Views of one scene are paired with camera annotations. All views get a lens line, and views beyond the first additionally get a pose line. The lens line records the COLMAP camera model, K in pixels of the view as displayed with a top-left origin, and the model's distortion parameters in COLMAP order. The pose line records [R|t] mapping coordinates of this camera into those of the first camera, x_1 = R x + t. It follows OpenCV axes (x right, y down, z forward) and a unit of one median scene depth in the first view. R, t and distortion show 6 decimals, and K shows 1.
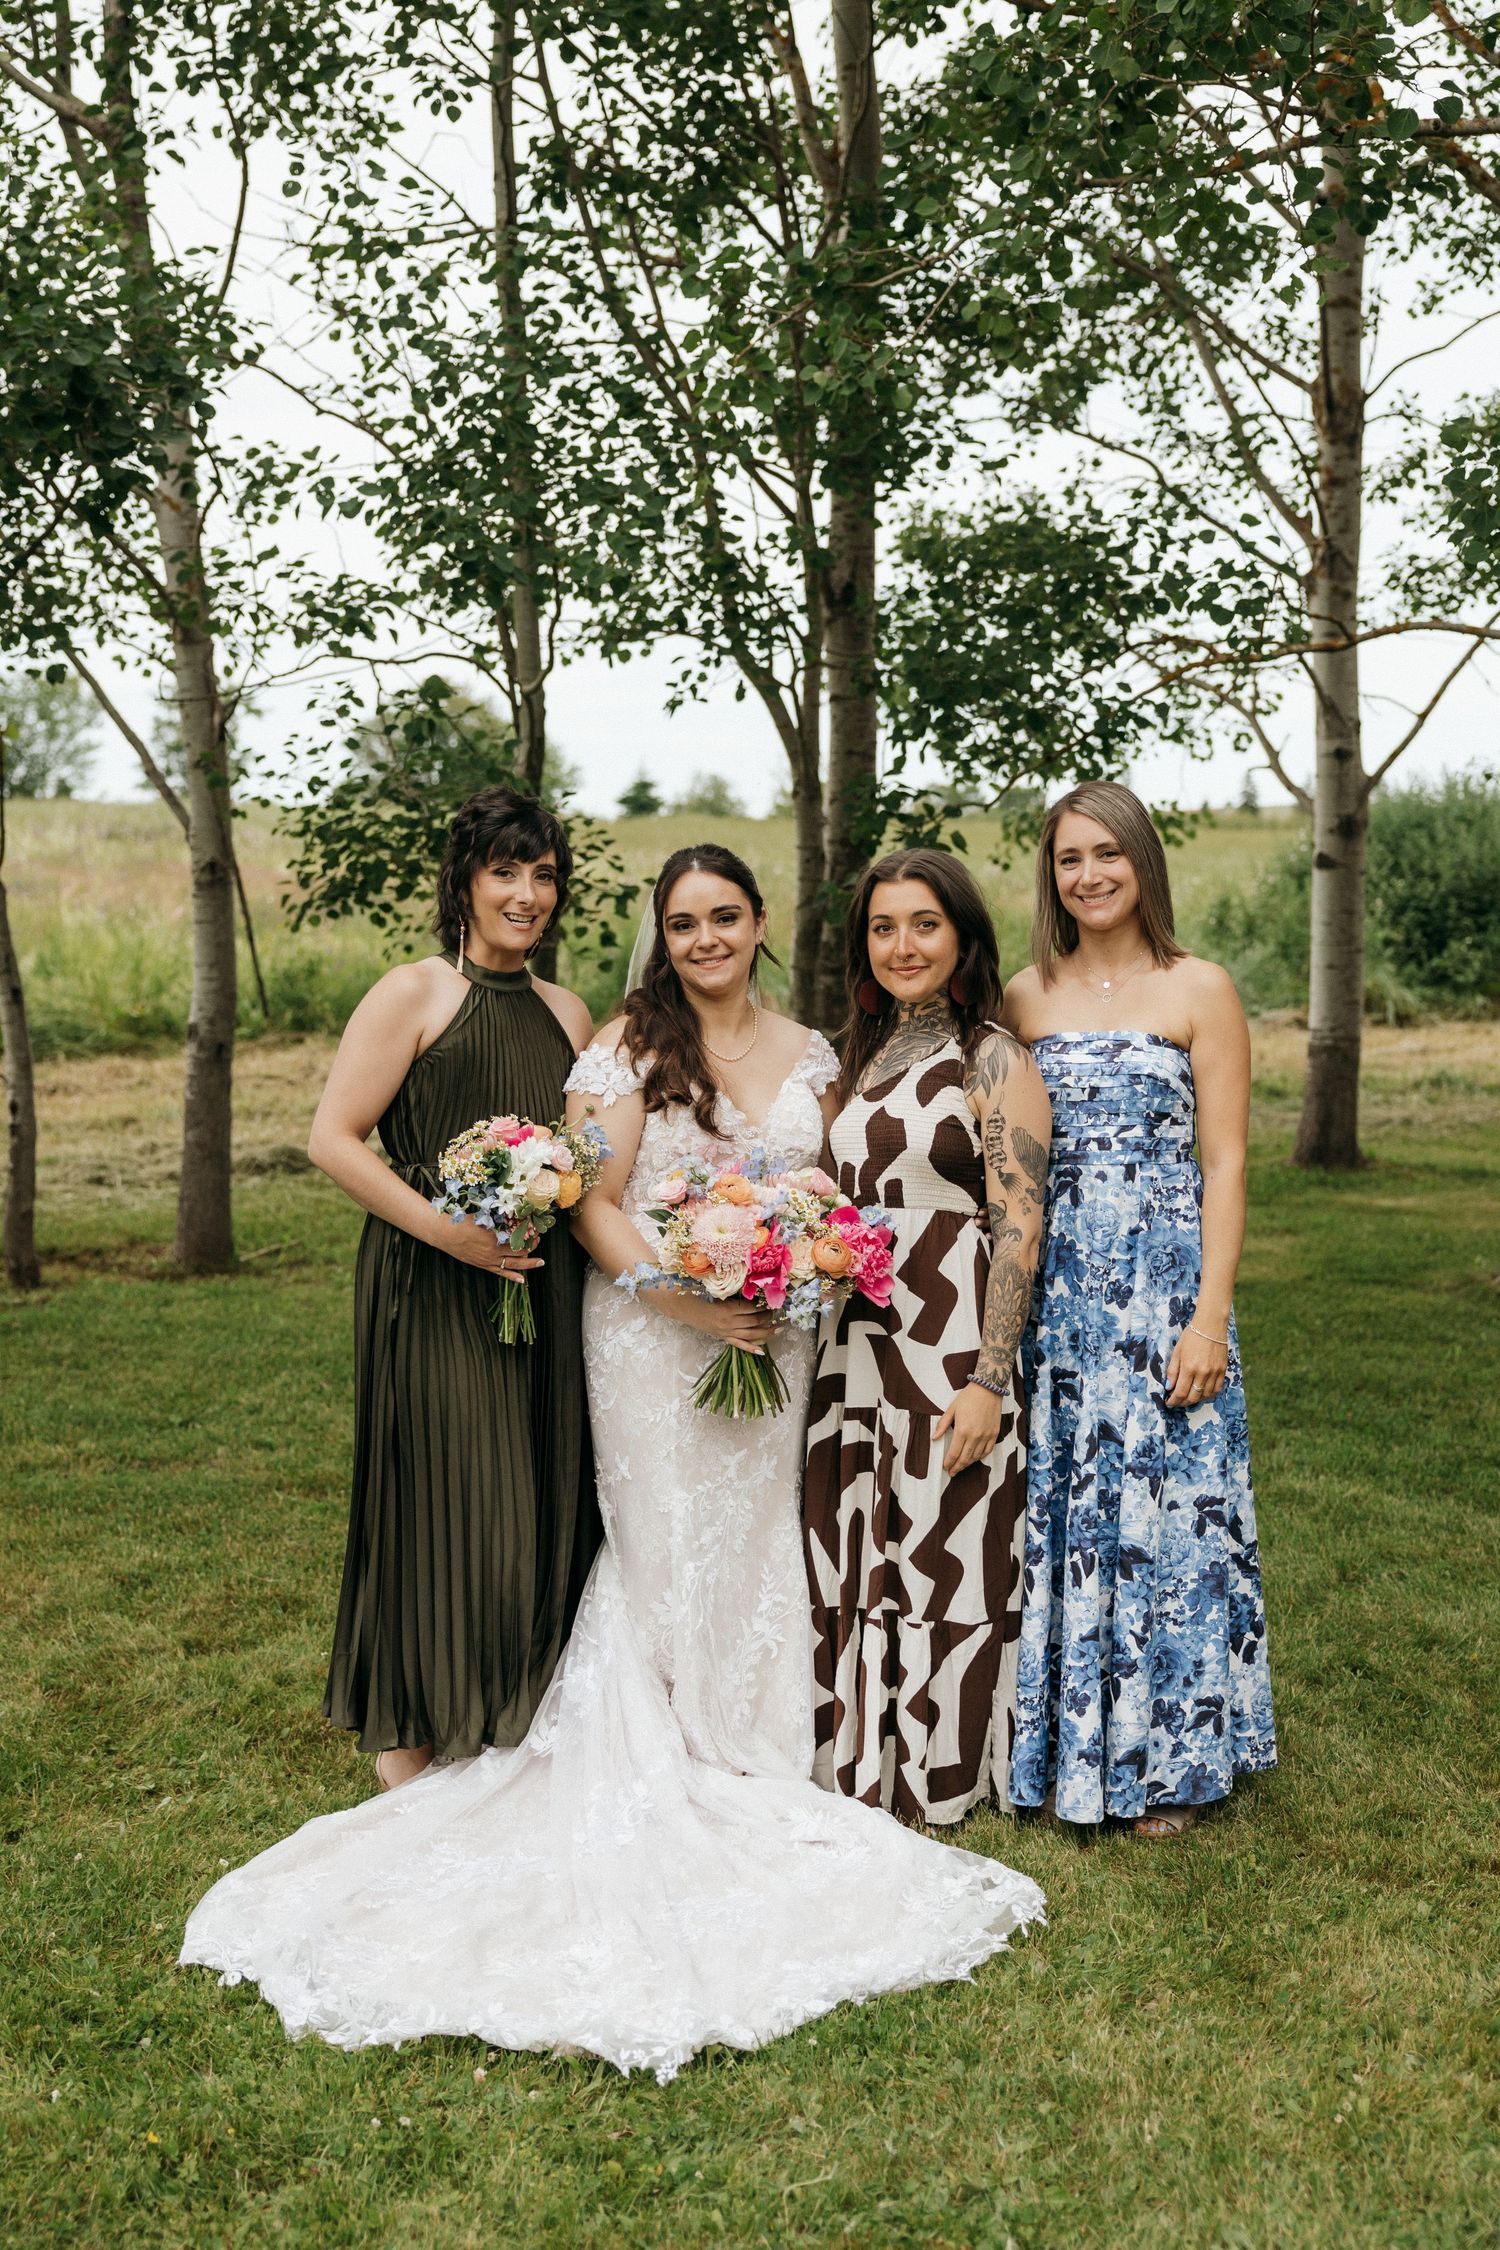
lens RADIAL K [[3087.7, 0, 750.0], [0, 3087.7, 1125.0], [0, 0, 1]] dist [0.022679, 0.019434]
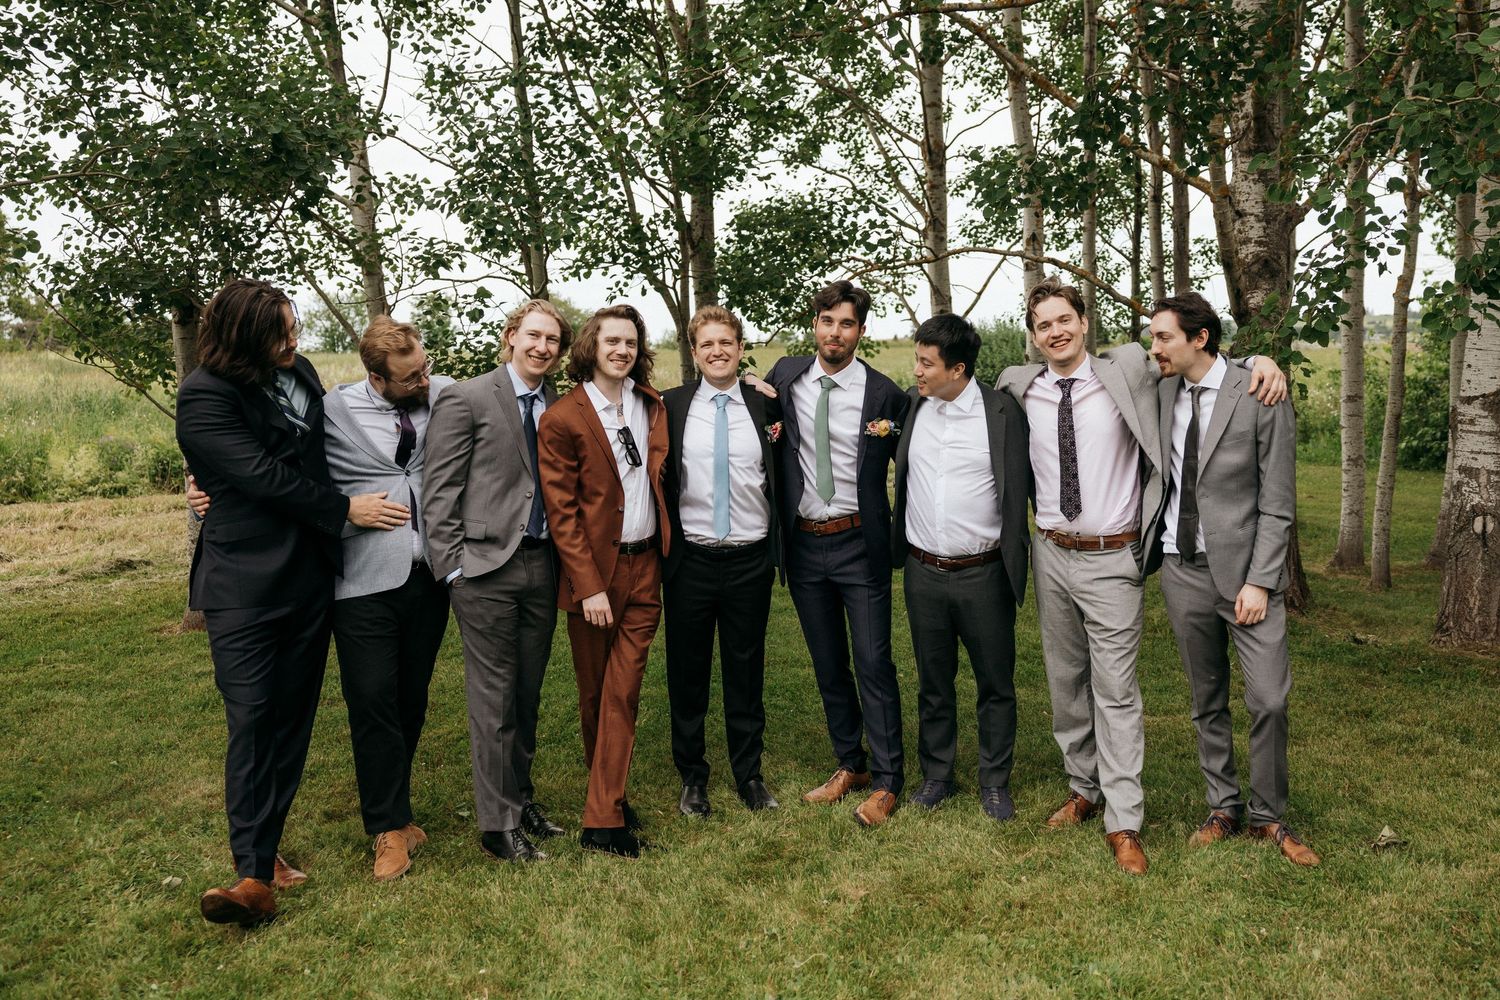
lens RADIAL K [[1984.2, 0, 750.0], [0, 1984.2, 500.0], [0, 0, 1]] dist [-0.012748, -0.013596]
pose [[0.991443, -0.042818, 0.123315, -0.109212], [0.046480, 0.998555, -0.026977, 0.038374], [-0.121981, 0.032478, 0.992001, -0.323352]]
